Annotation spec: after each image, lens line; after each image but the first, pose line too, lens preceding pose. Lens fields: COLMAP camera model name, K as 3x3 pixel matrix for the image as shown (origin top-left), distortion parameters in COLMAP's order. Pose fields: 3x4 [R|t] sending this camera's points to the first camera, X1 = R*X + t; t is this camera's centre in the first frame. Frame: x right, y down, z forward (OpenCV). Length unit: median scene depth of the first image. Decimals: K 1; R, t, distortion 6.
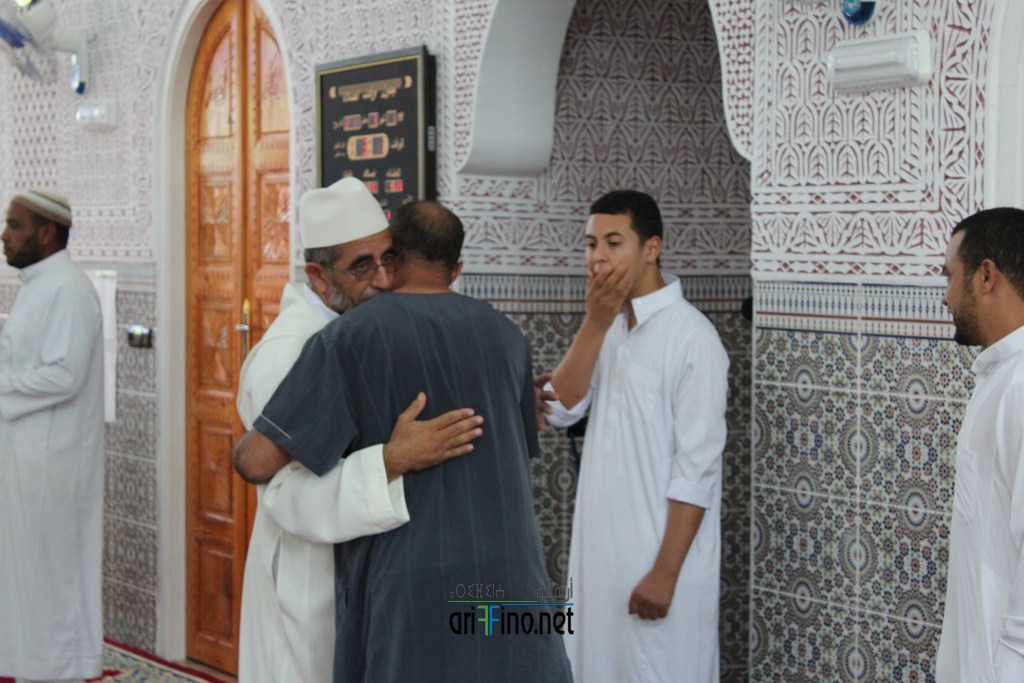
lens RADIAL K [[2518.9, 0, 512.0], [0, 2518.9, 341.5], [0, 0, 1]] dist [0.090171, 0.274155]
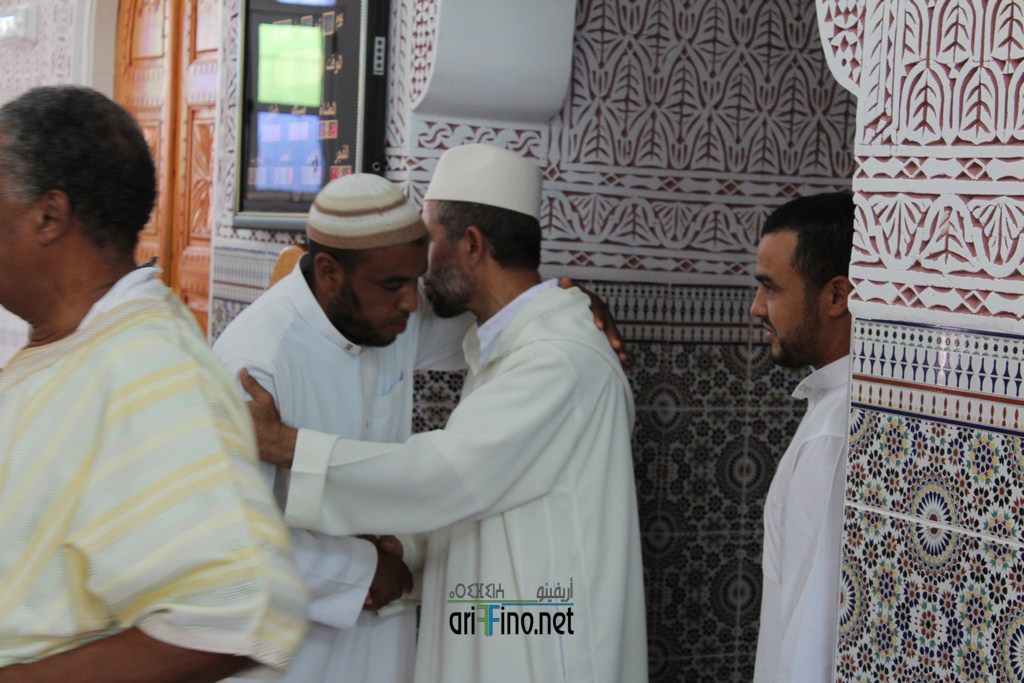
lens RADIAL K [[2518.9, 0, 512.0], [0, 2518.9, 341.5], [0, 0, 1]] dist [0.090171, 0.274155]
pose [[0.995821, 0.045706, -0.079066, 0.066021], [-0.044847, 0.998914, 0.012608, -0.022414], [0.079556, -0.009009, 0.996790, 0.451794]]
